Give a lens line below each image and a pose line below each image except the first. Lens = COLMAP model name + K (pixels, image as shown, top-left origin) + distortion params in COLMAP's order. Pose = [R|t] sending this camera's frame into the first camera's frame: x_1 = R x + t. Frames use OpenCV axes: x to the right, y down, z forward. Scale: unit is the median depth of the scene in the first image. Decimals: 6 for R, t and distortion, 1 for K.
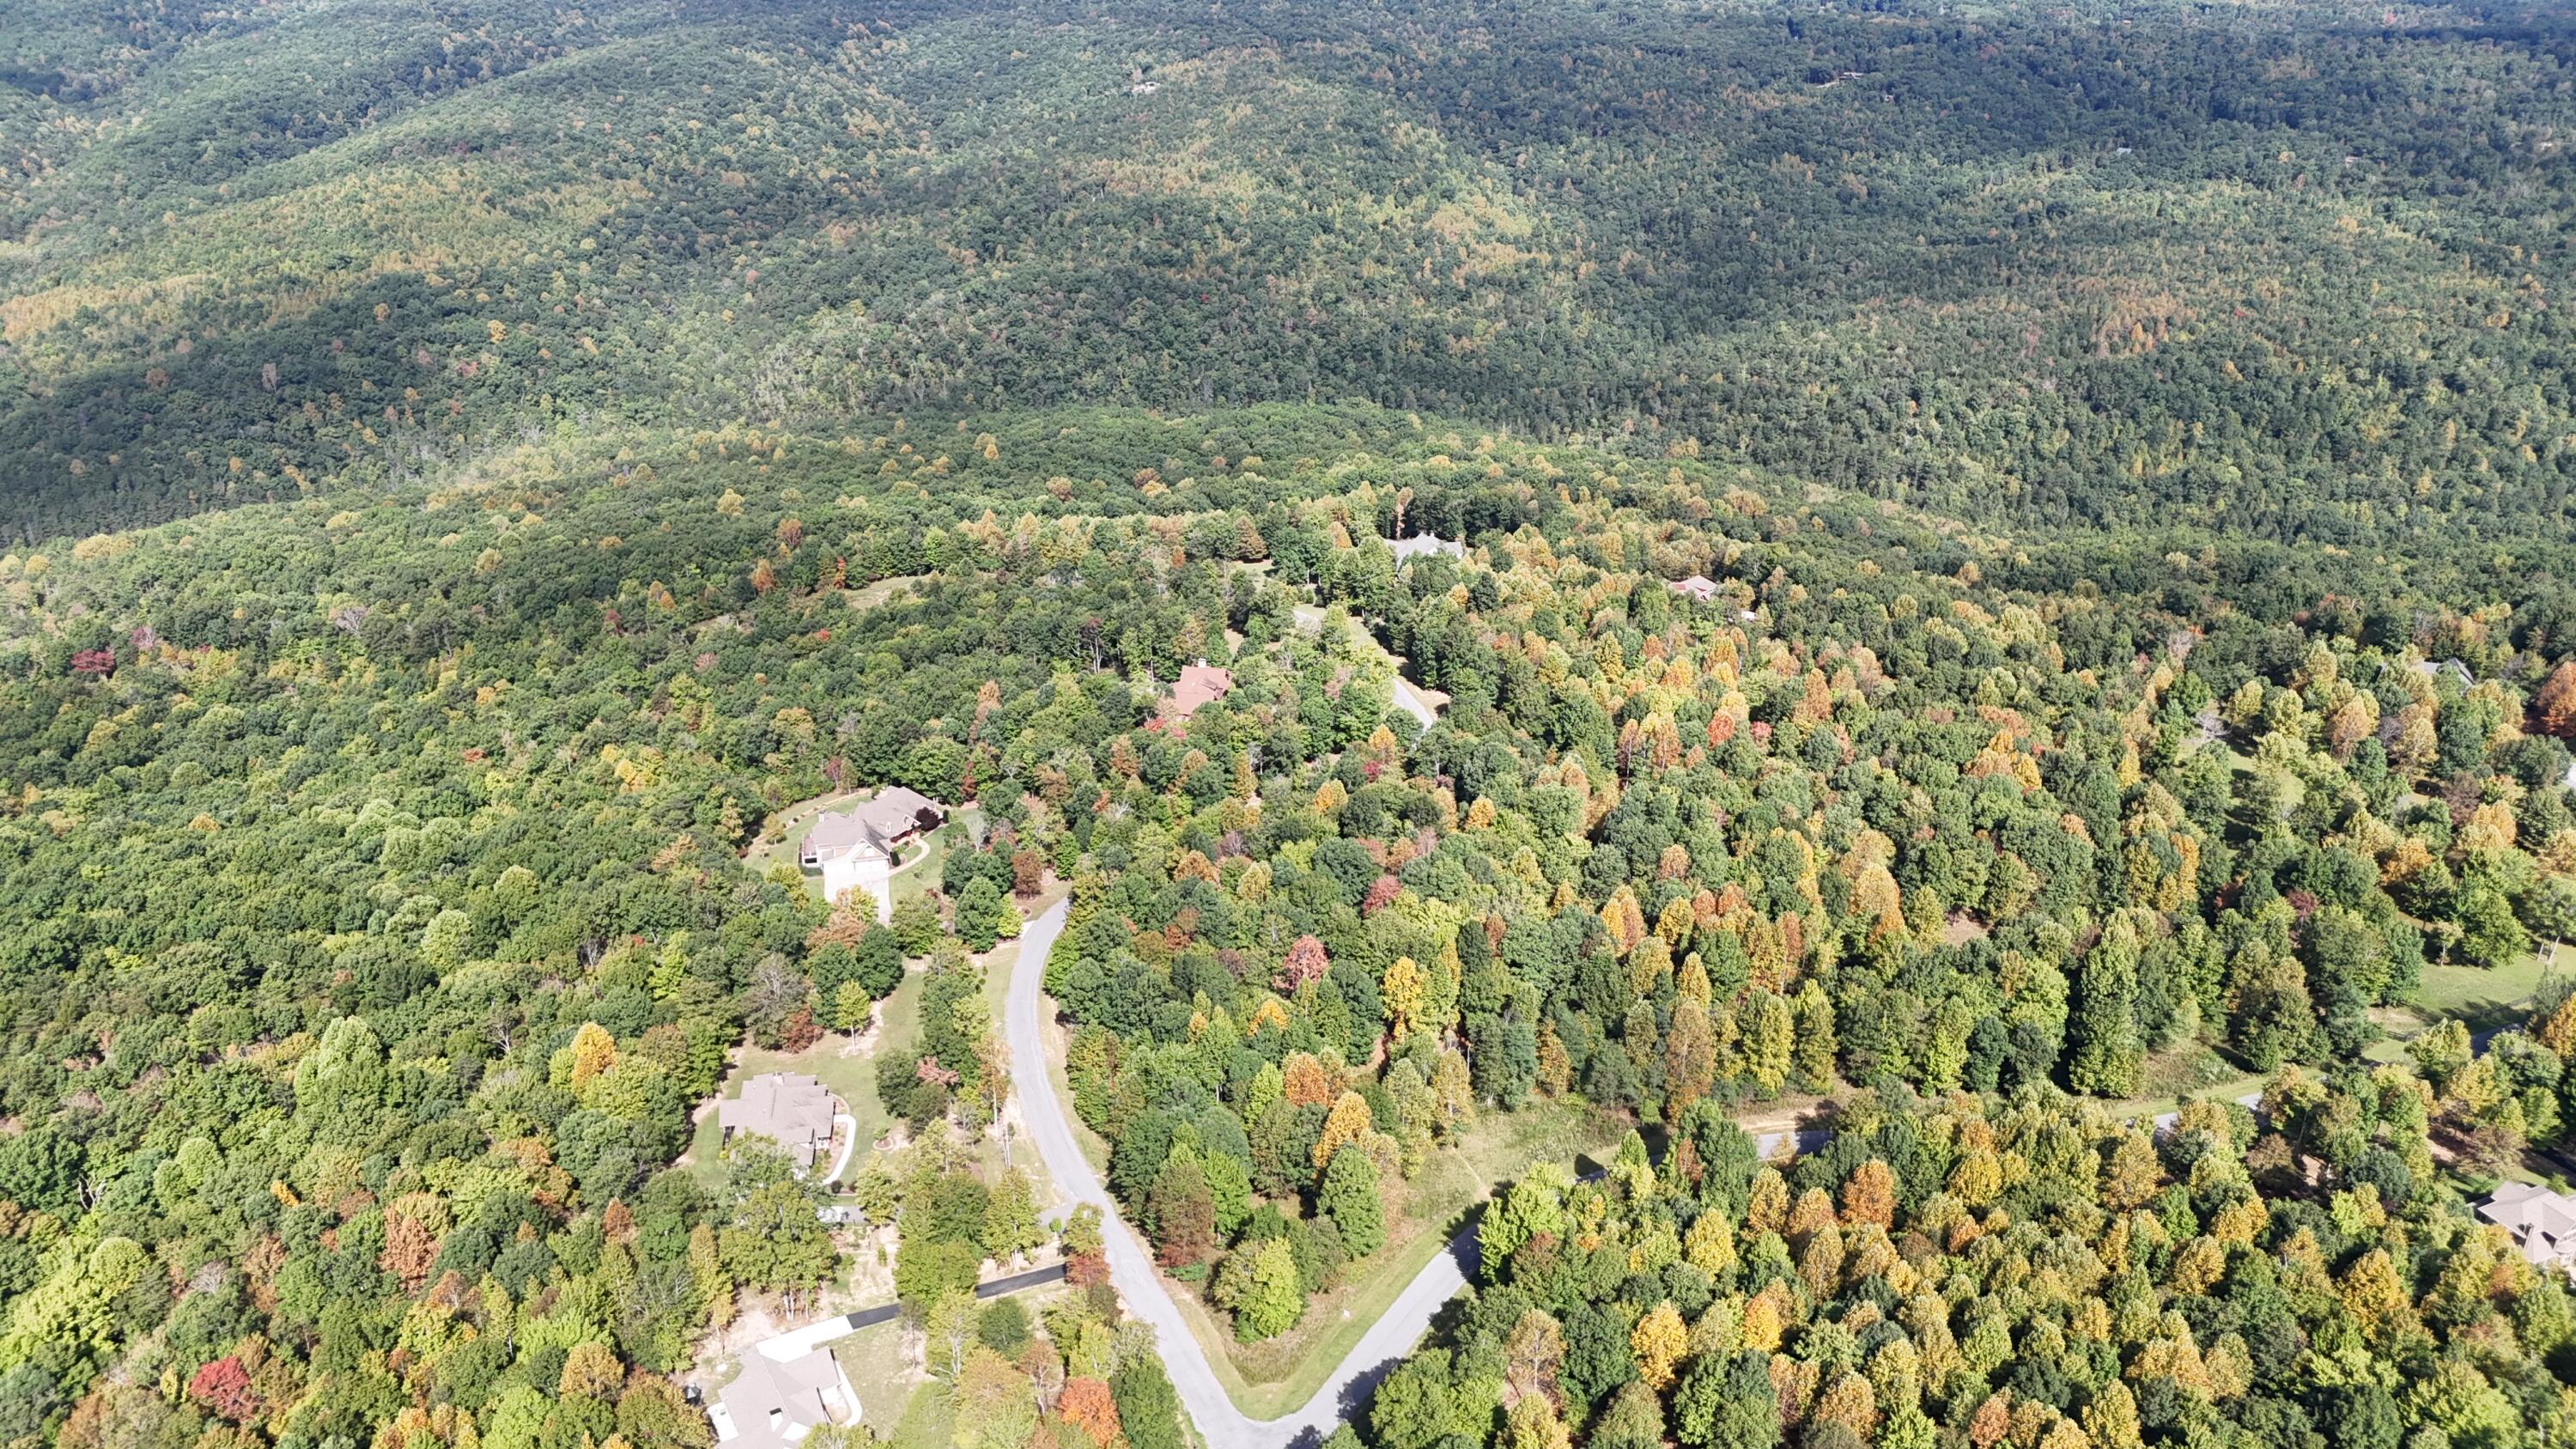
lens RADIAL K [[1890.3, 0, 1299.6], [0, 1890.3, 728.9], [0, 0, 1]] dist [0.074511, -0.071071]
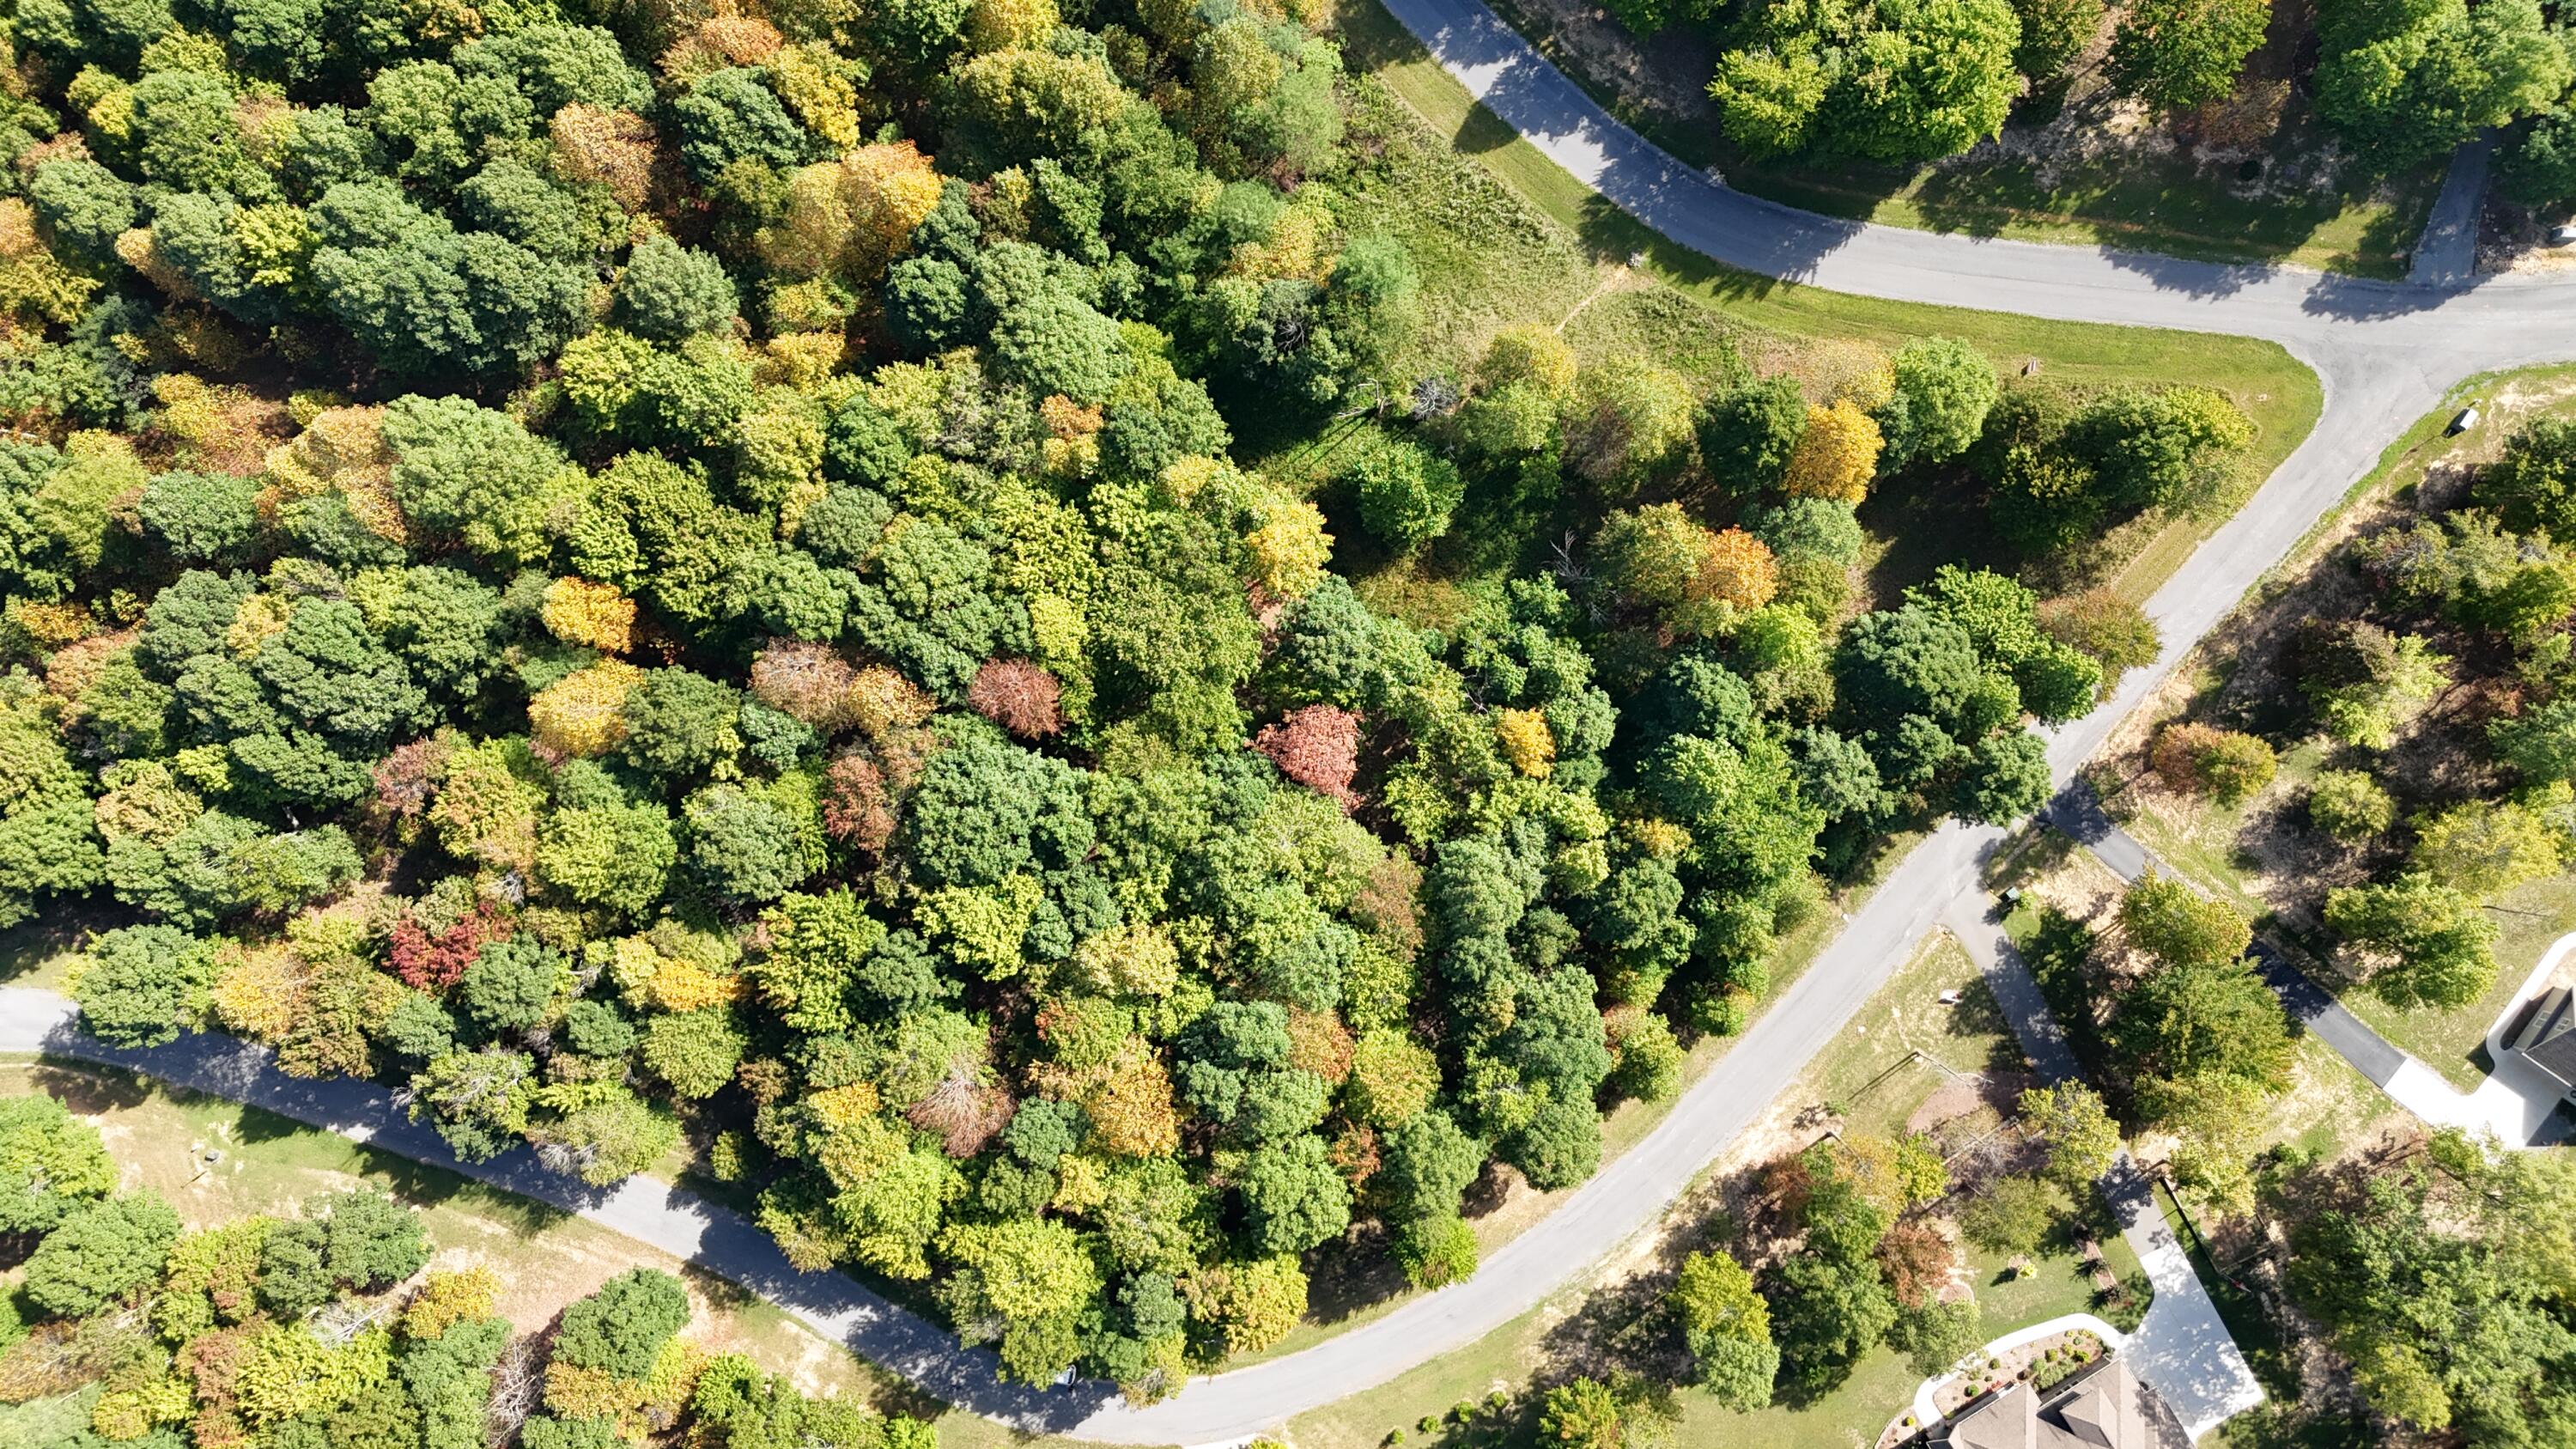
lens RADIAL K [[1890.3, 0, 1298.6], [0, 1890.3, 714.6], [0, 0, 1]] dist [0.074511, -0.071071]
pose [[-0.405991, -0.913825, -0.009766, 0.006287], [0.397288, -0.186109, 0.898624, -0.099906], [-0.823003, 0.360953, 0.438611, 0.256474]]
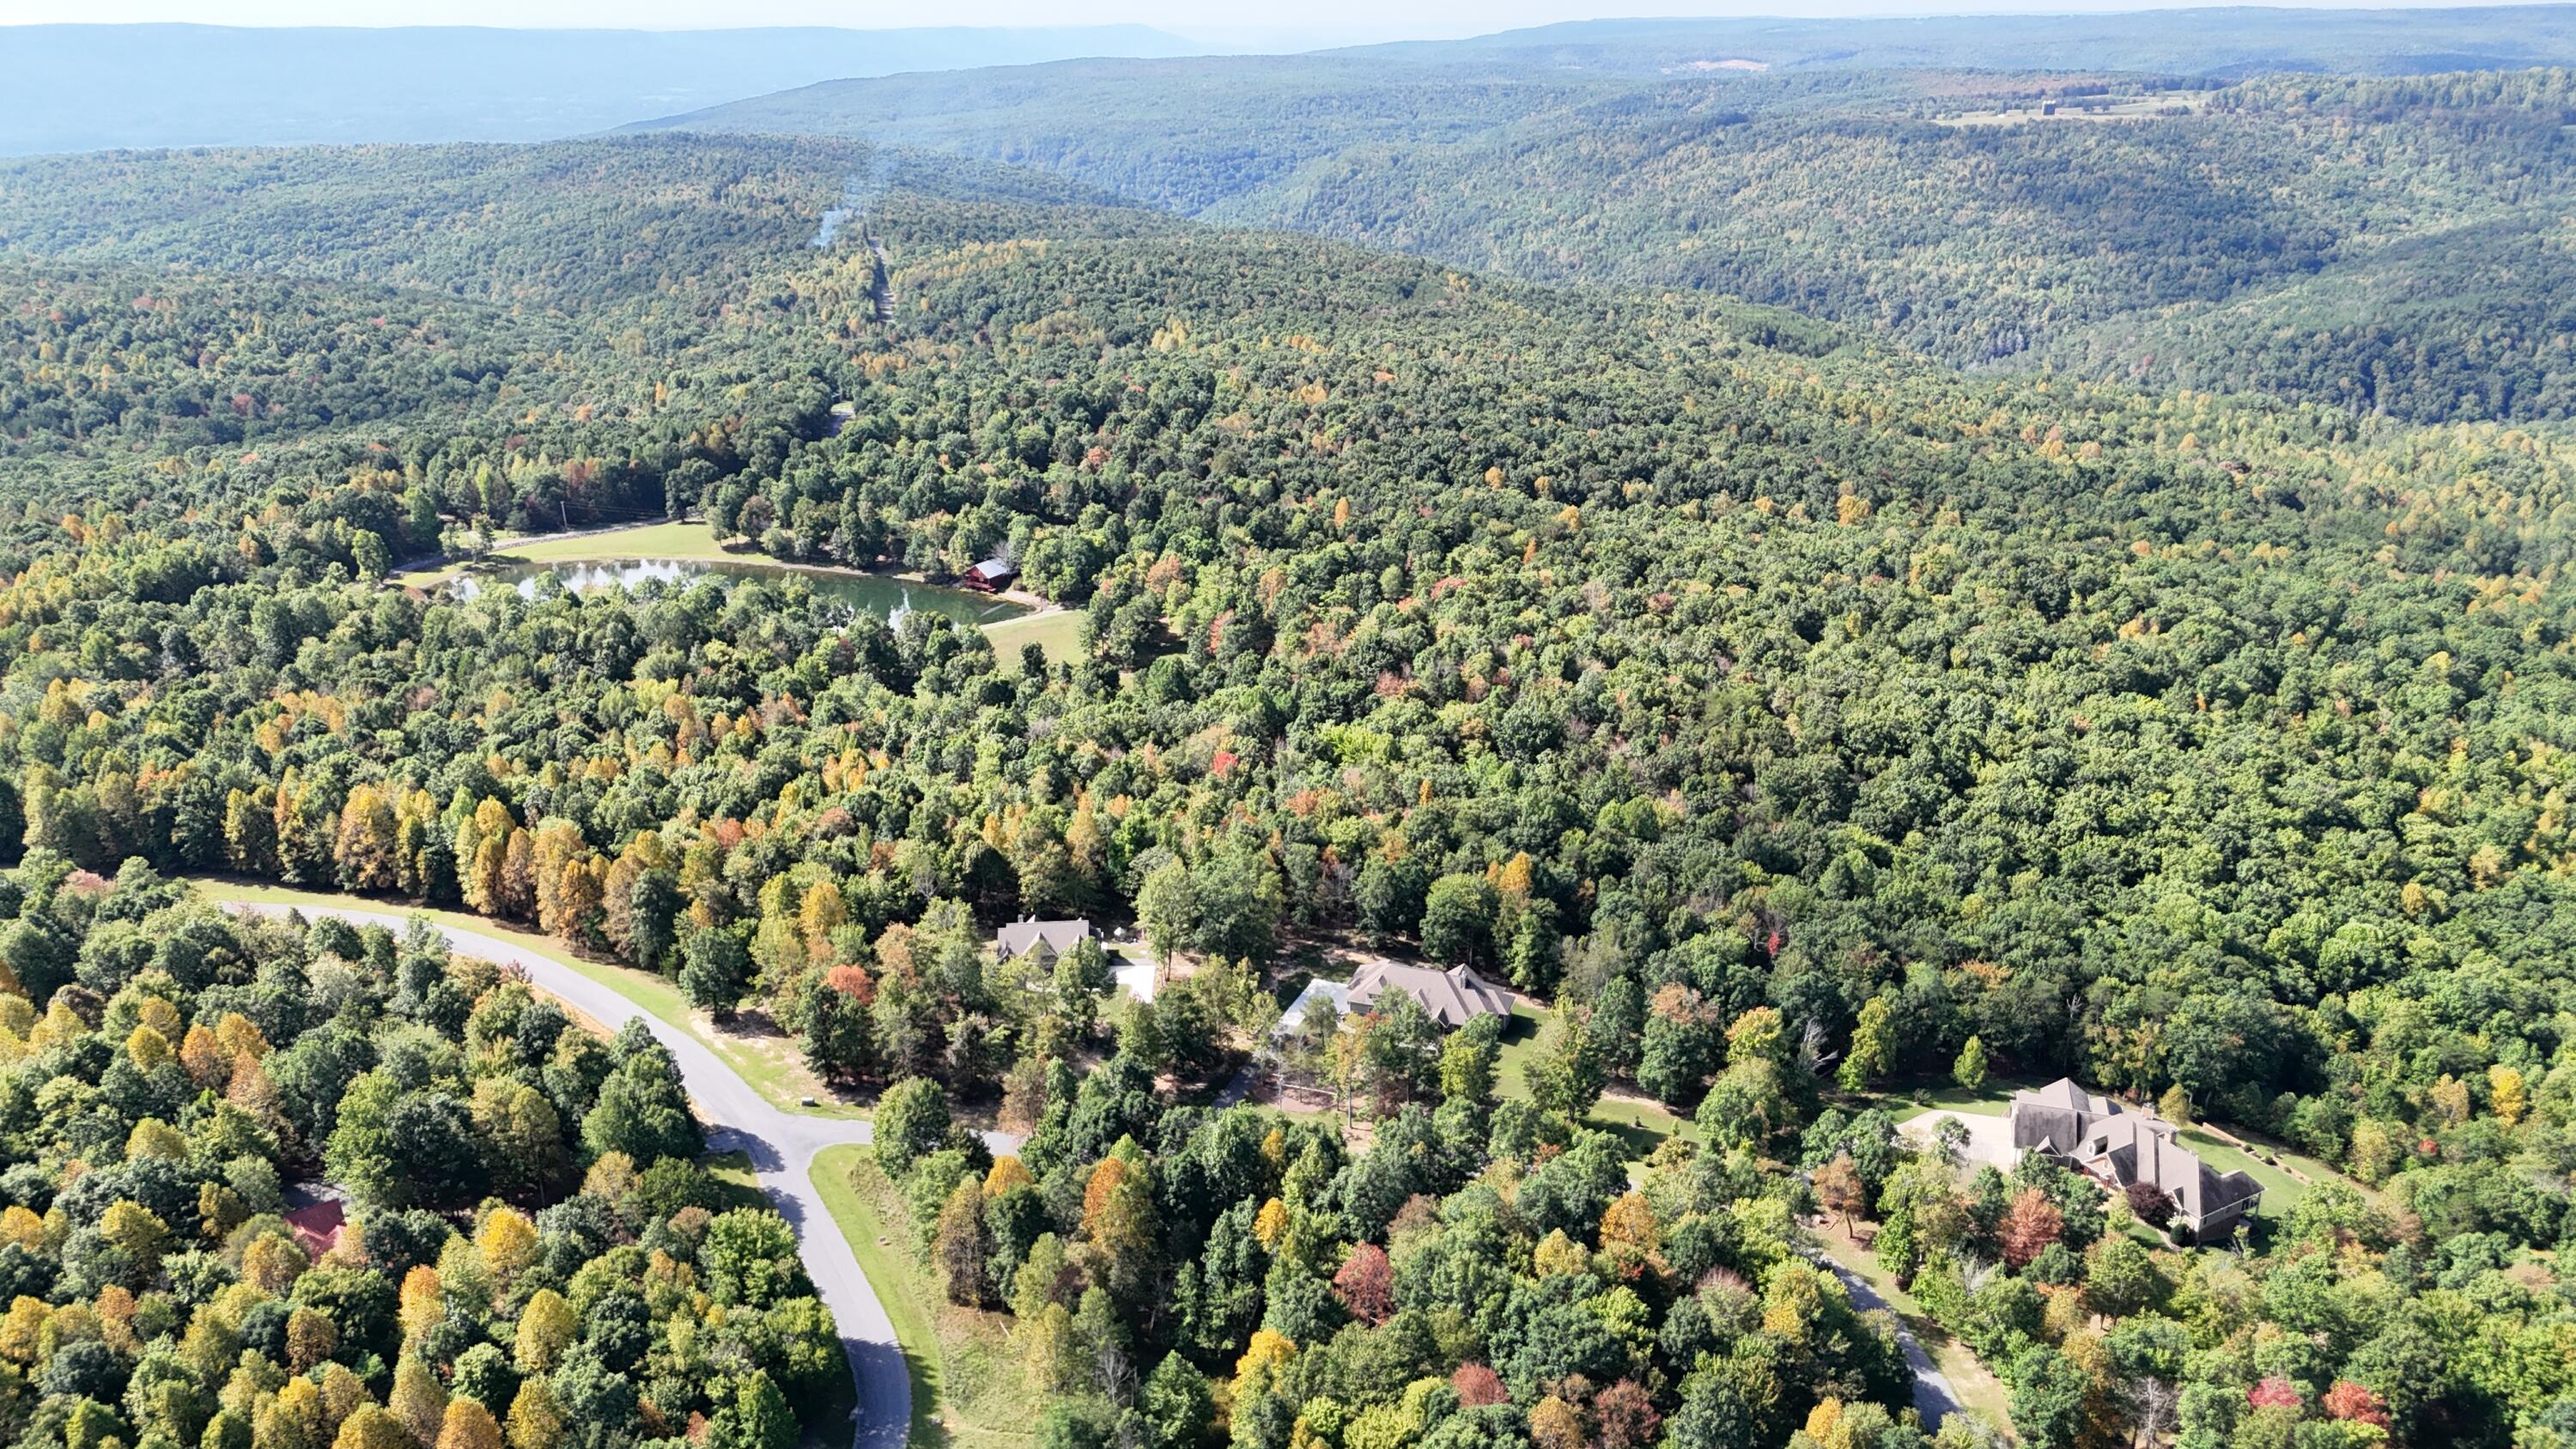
lens RADIAL K [[1890.3, 0, 1303.5], [0, 1890.3, 716.3], [0, 0, 1]] dist [0.074511, -0.071071]
pose [[-0.471883, 0.307818, -0.826180, 0.170761], [-0.351561, 0.793658, 0.496500, -0.122253], [0.808536, 0.524743, -0.266297, 0.343333]]
